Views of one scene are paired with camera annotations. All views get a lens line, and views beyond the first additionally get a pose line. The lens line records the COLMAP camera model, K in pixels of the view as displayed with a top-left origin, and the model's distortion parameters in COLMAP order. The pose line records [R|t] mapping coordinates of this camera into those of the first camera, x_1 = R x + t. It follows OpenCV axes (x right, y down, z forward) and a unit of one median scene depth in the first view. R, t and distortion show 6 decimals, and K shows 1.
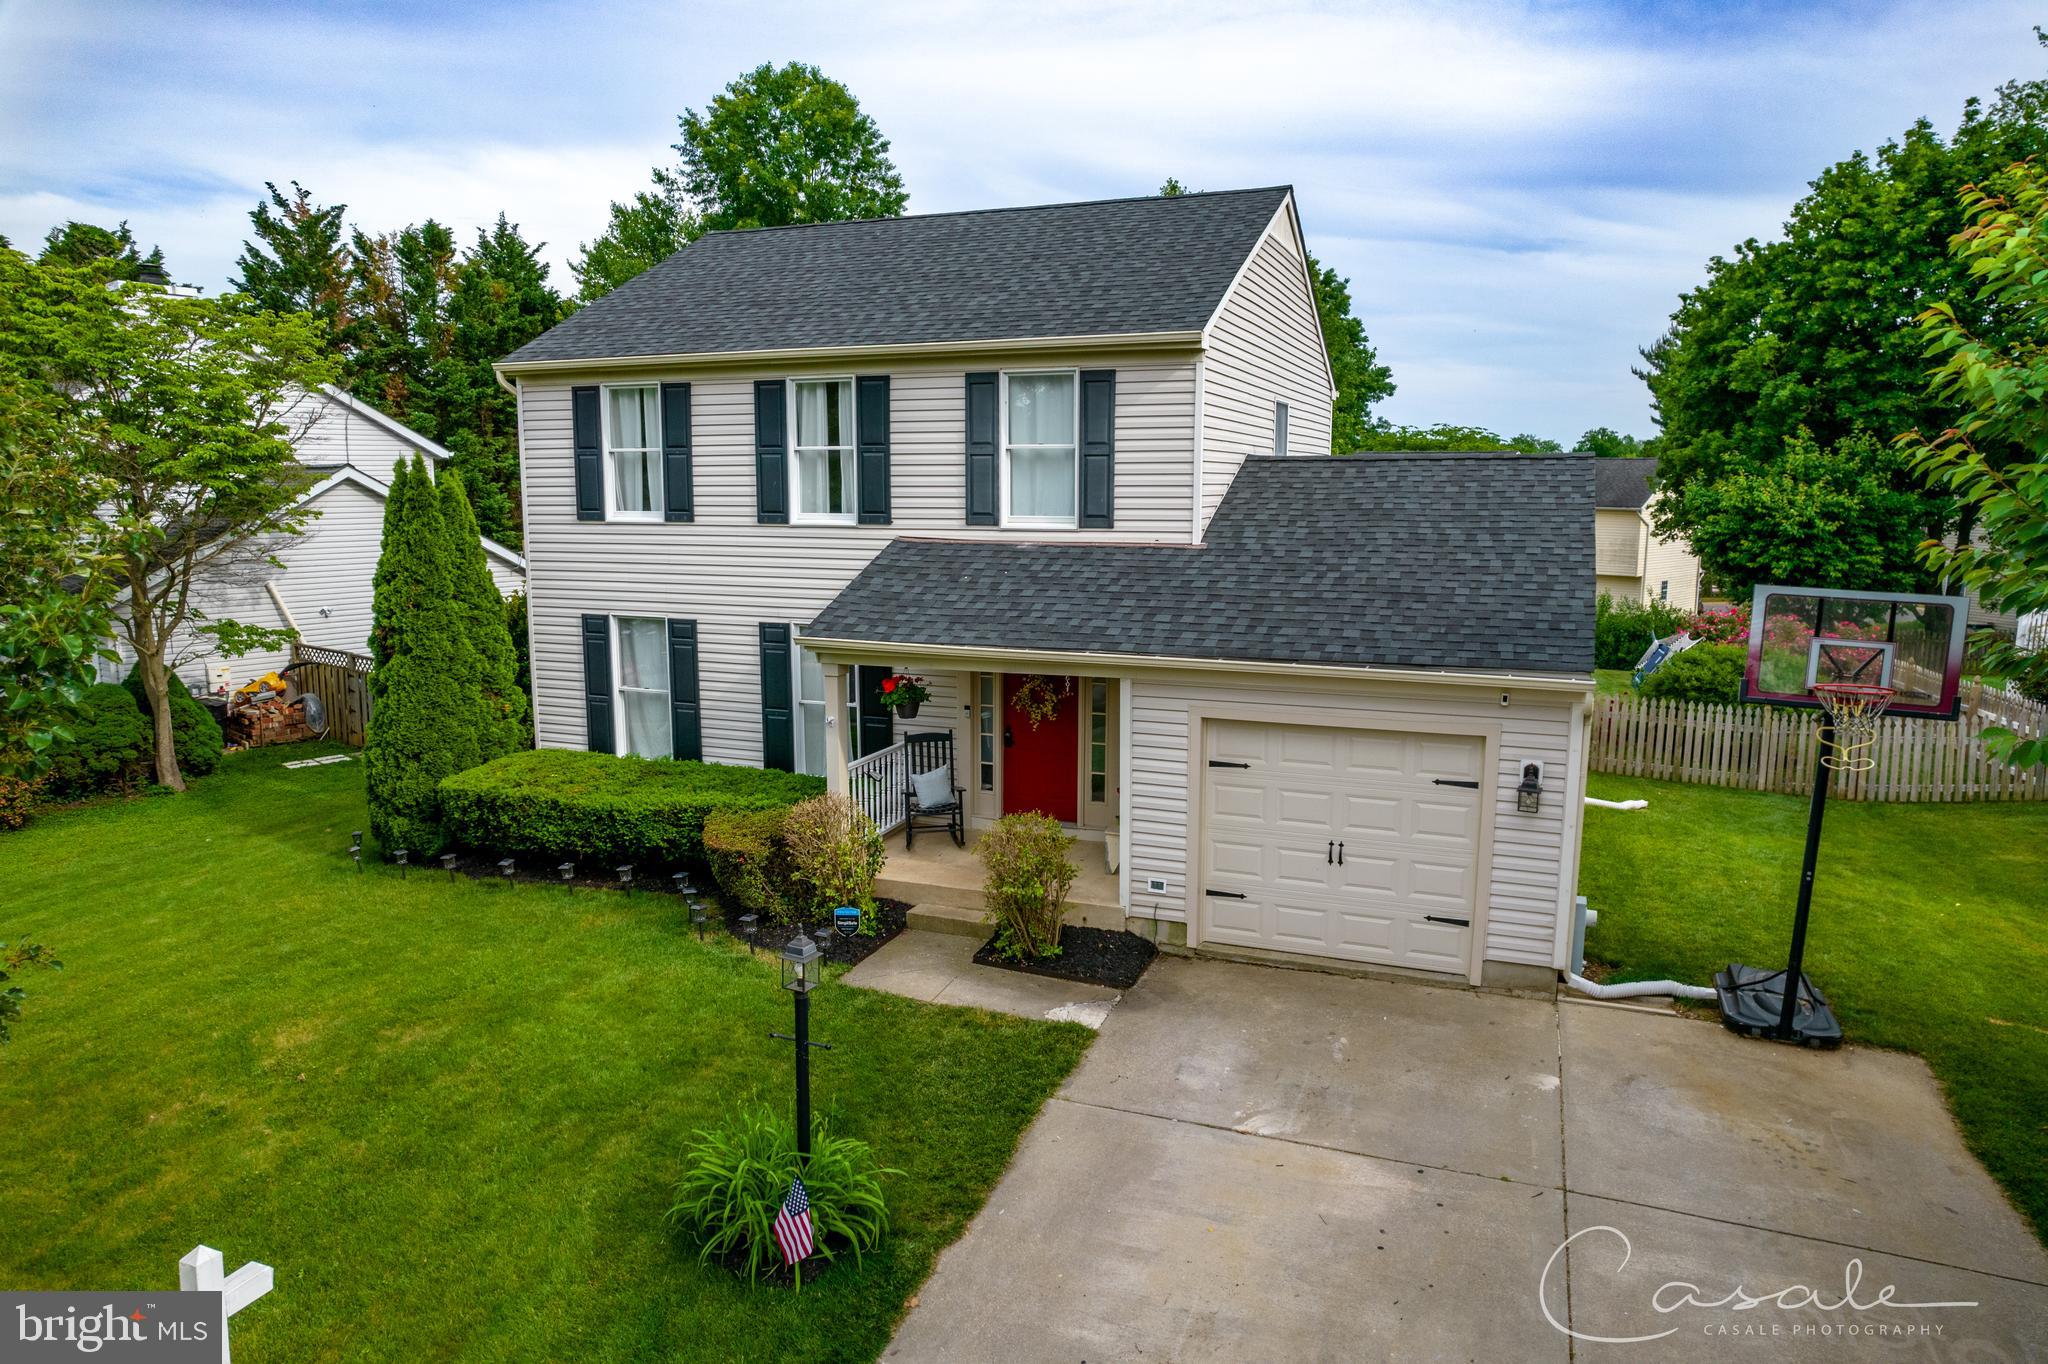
lens RADIAL K [[1309.6, 0, 1038.0], [0, 1309.6, 686.9], [0, 0, 1]] dist [-0.049553, 0.034810]
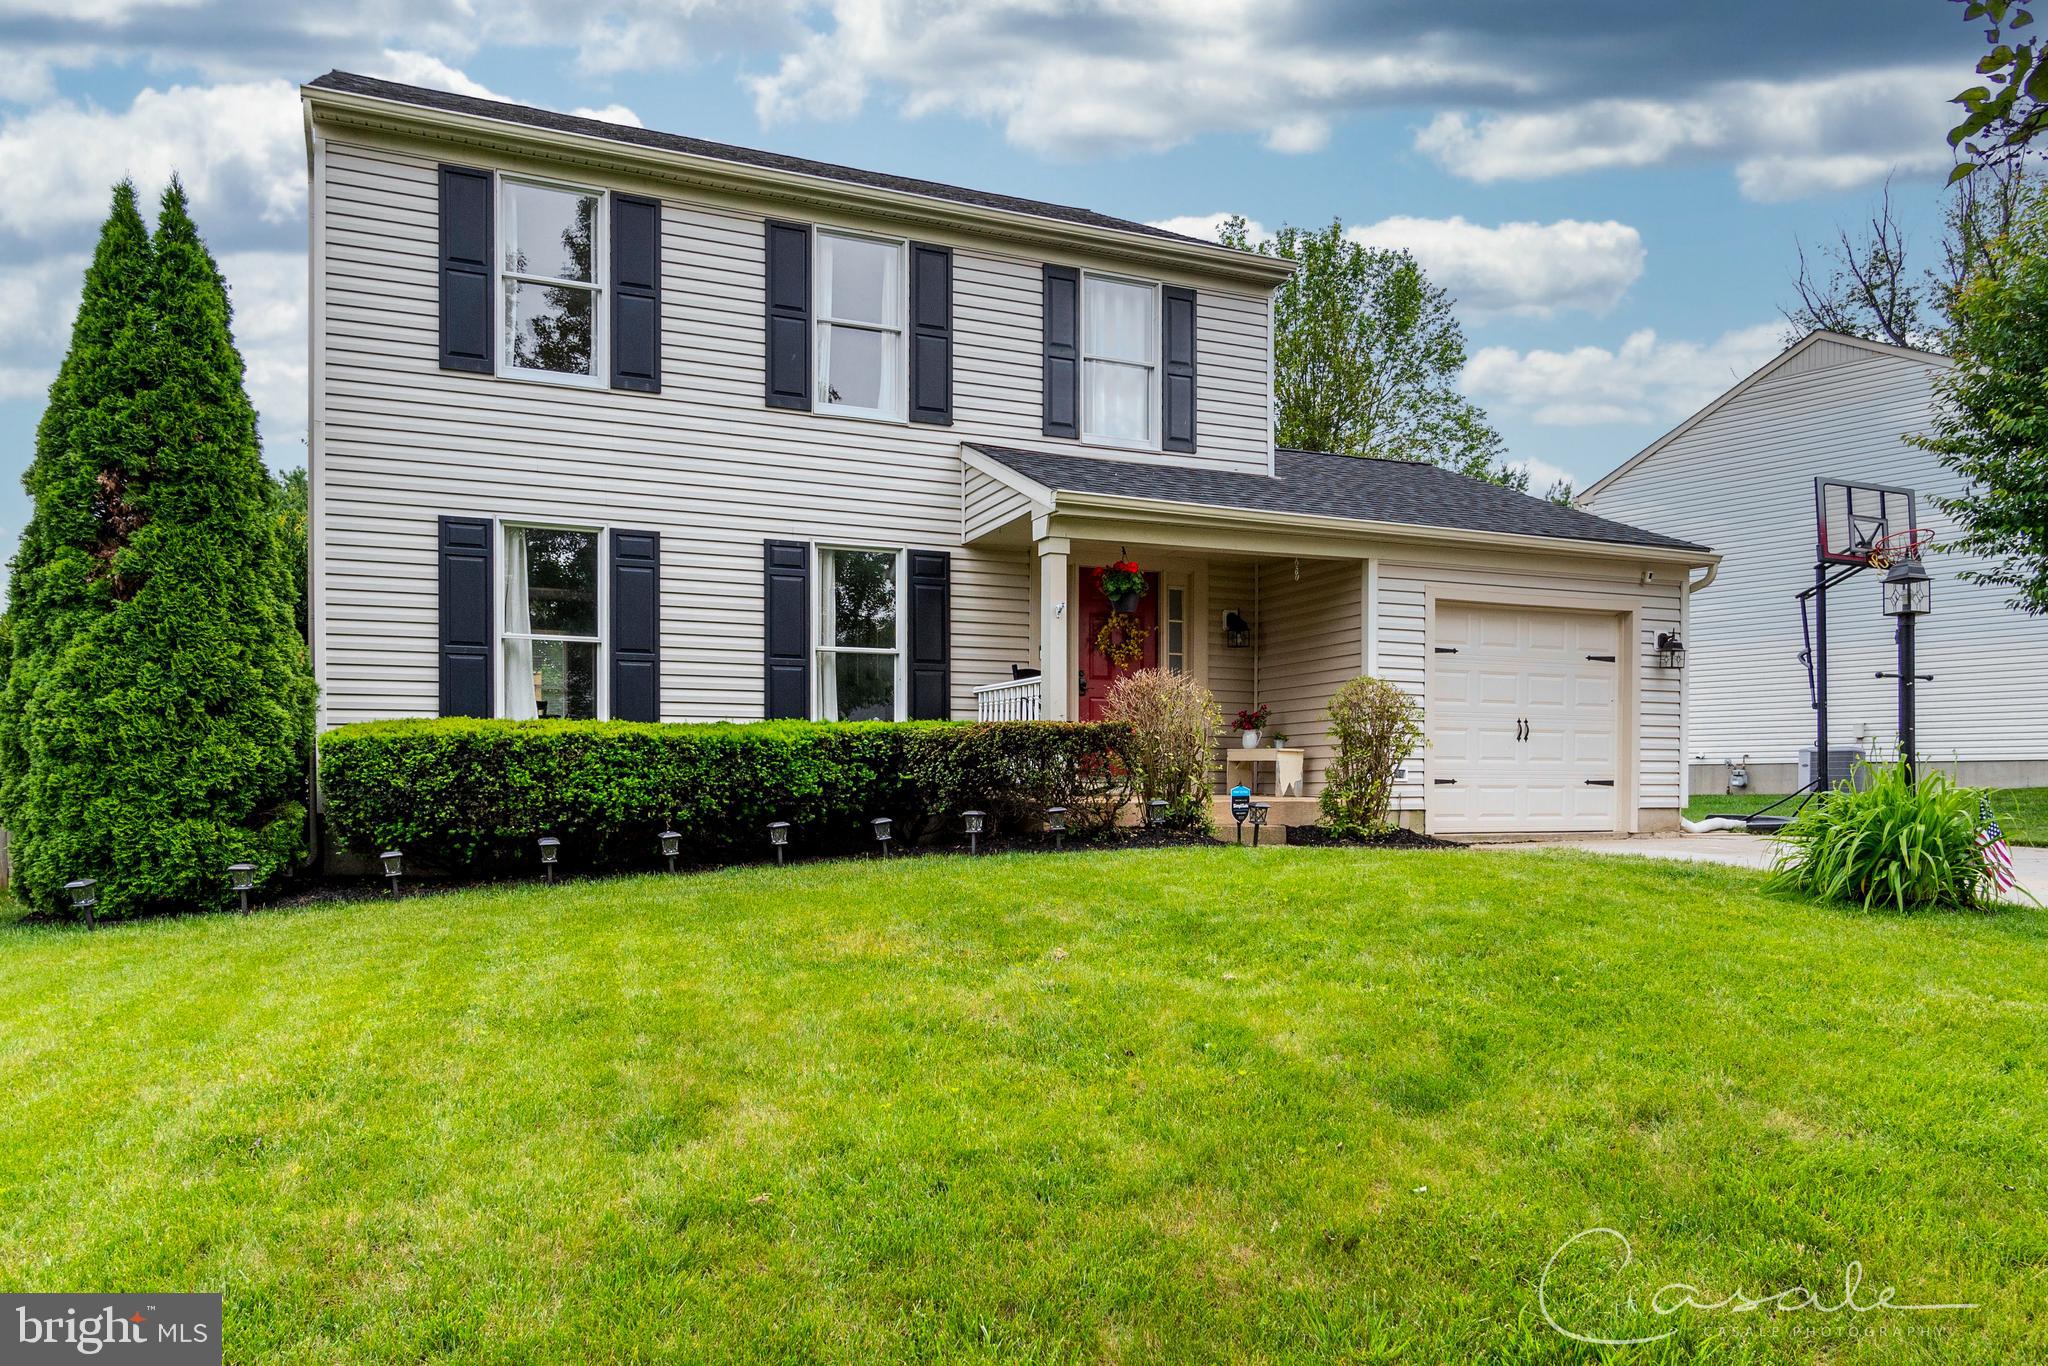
lens RADIAL K [[1332.5, 0, 986.9], [0, 1332.5, 805.0], [0, 0, 1]] dist [0.006153, 0.000850]
pose [[0.723542, -0.010369, 0.690203, -0.691350], [0.108085, 0.989256, -0.098443, 0.201361], [-0.681766, 0.145828, 0.716889, 0.420048]]
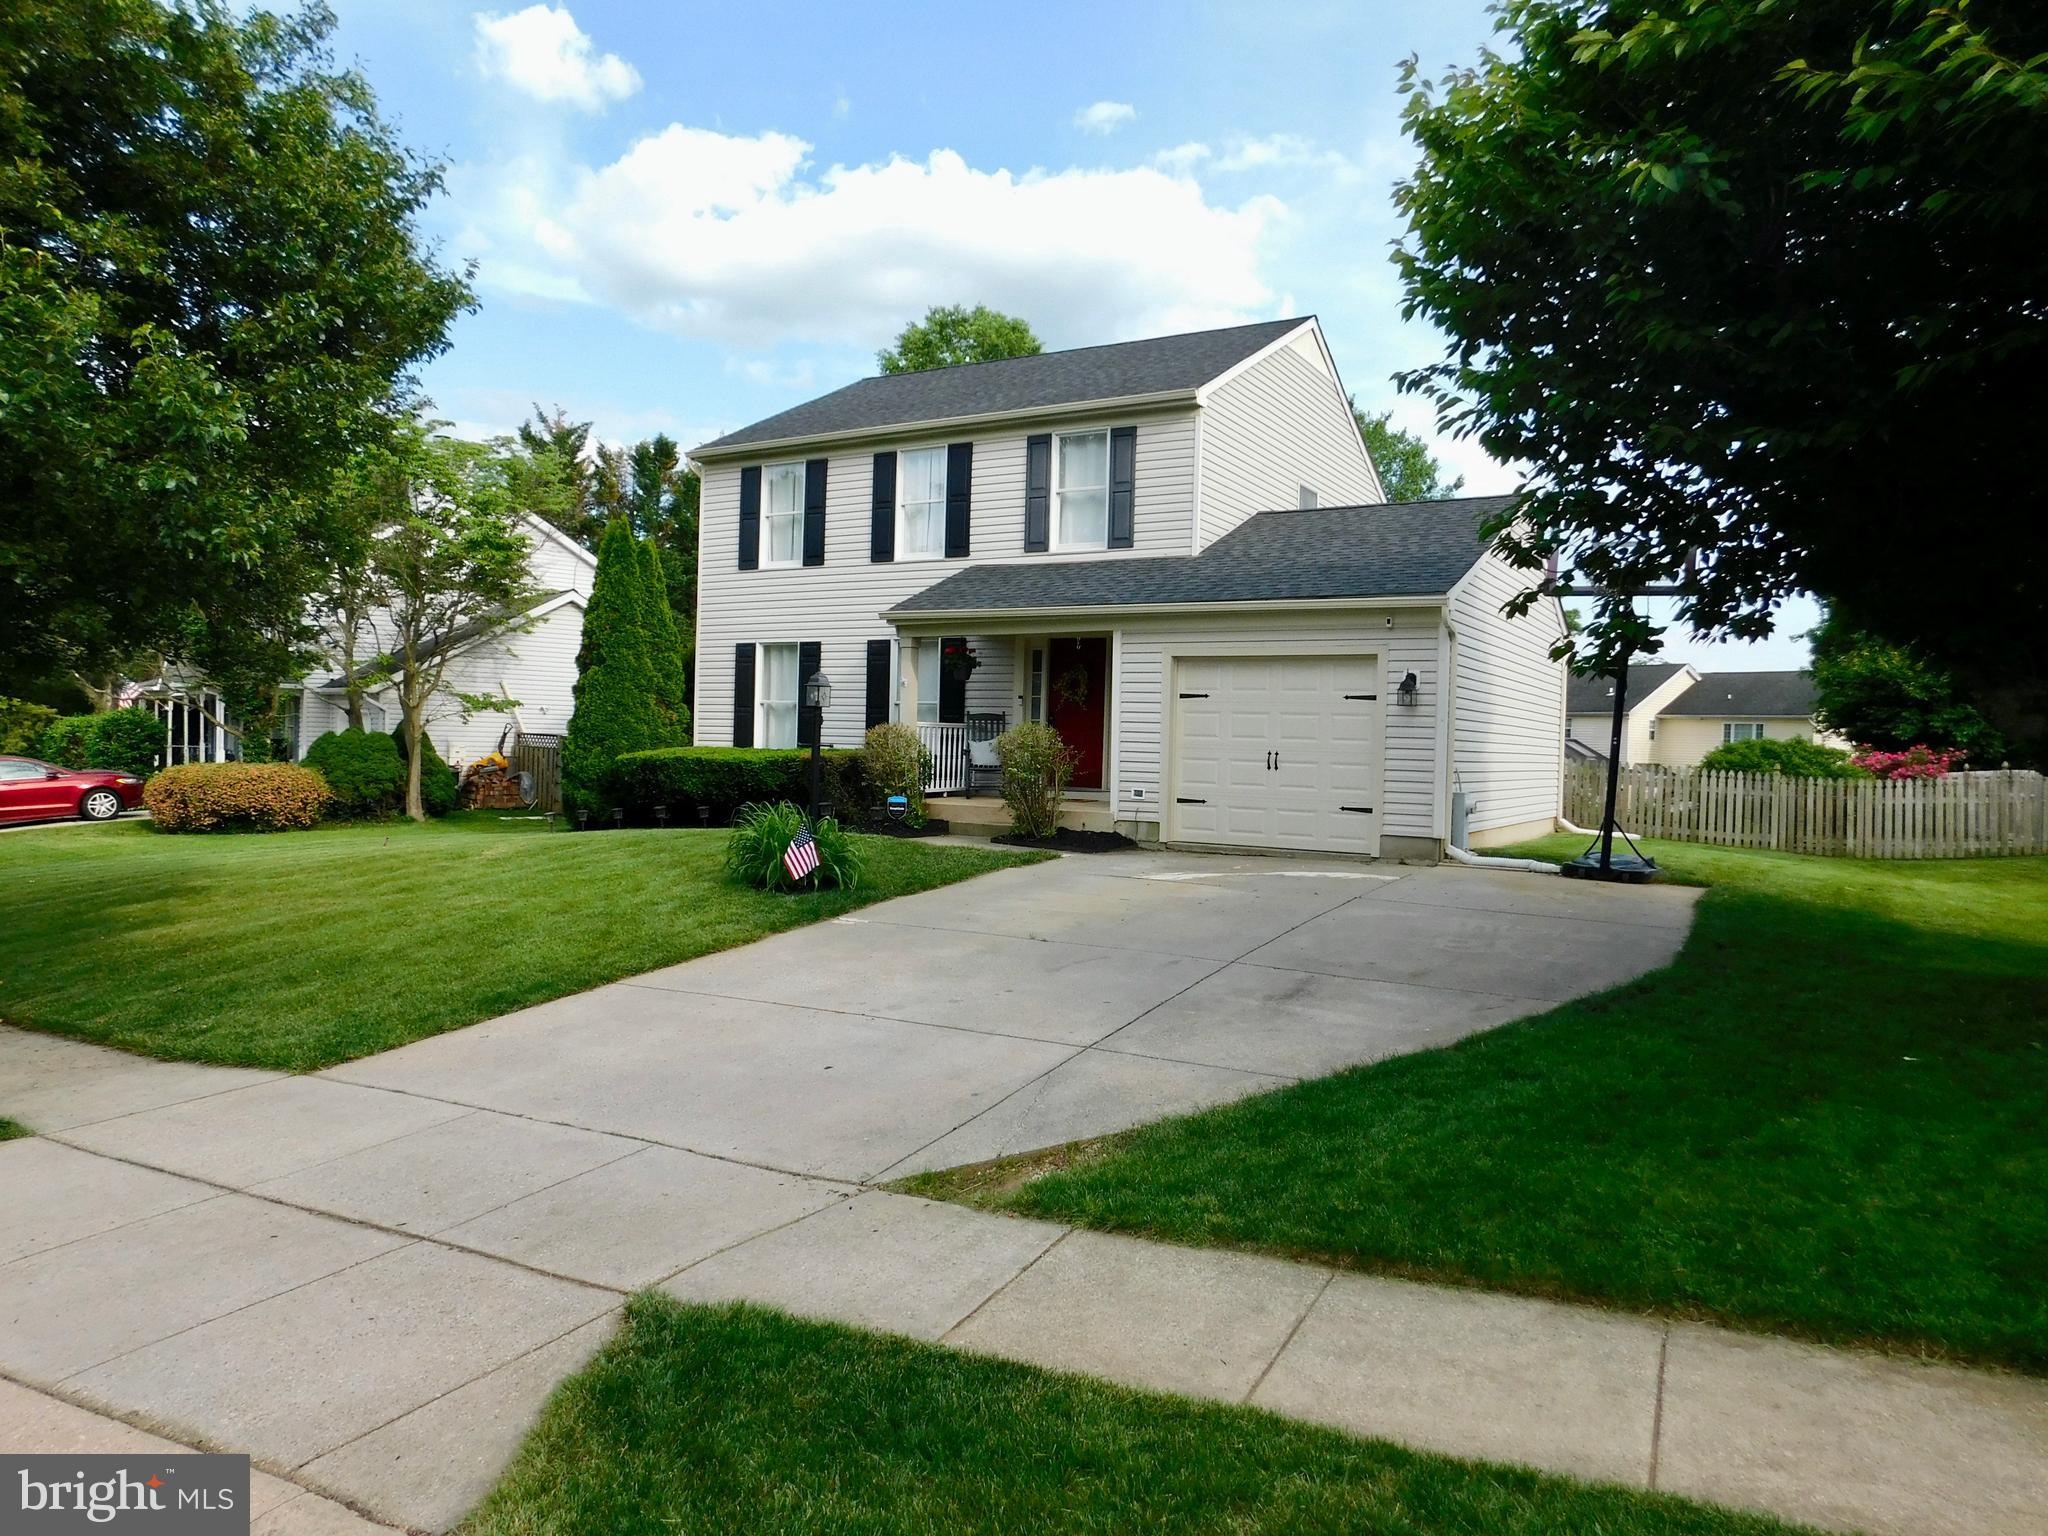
lens RADIAL K [[1364.5, 0, 1019.1], [0, 1364.5, 765.9], [0, 0, 1]] dist [-0.044807, 0.008127]
pose [[0.985894, 0.028264, -0.164970, 0.164207], [-0.052279, 0.988327, -0.143097, 0.270278], [0.159000, 0.149703, 0.975863, -0.266730]]
